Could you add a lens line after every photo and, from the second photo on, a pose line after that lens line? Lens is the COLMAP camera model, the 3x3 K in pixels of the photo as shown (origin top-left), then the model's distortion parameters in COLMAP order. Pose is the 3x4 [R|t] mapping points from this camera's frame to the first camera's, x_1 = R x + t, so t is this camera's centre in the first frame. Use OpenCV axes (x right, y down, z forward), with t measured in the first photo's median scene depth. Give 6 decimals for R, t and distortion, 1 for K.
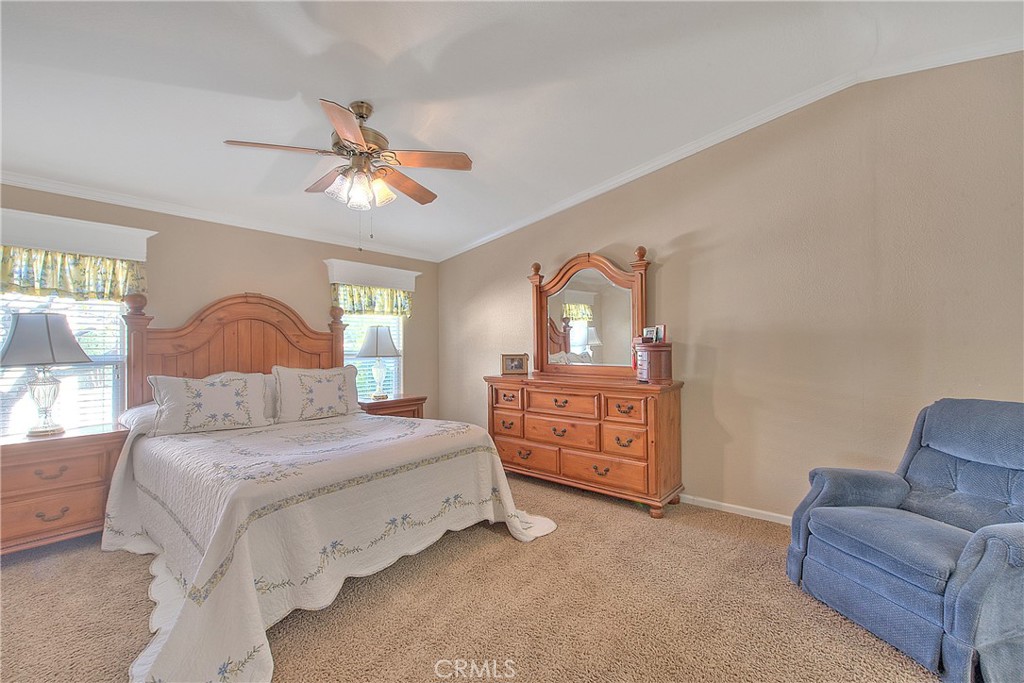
lens RADIAL K [[432.6, 0, 512.0], [0, 432.6, 341.5], [0, 0, 1]] dist [-0.000797, -0.000099]
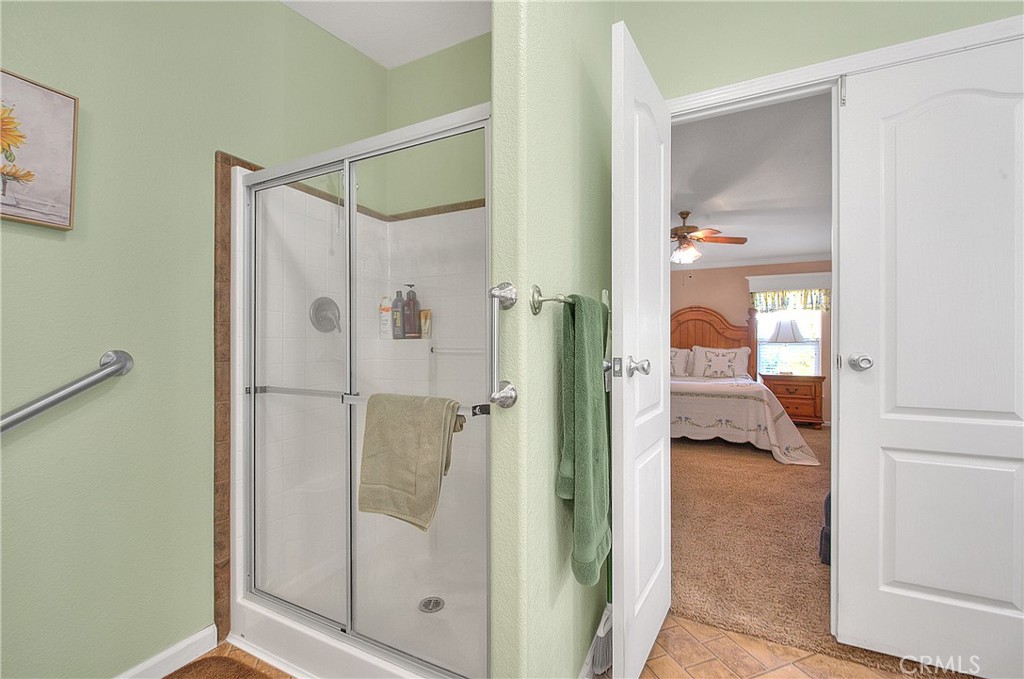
lens RADIAL K [[432.6, 0, 512.0], [0, 432.6, 339.5], [0, 0, 1]] dist [-0.000797, -0.000099]
pose [[0.252909, 0.004768, -0.967478, 0.800971], [0.006196, 0.999959, 0.006548, 0.010857], [0.967470, -0.007650, 0.252870, -0.160674]]
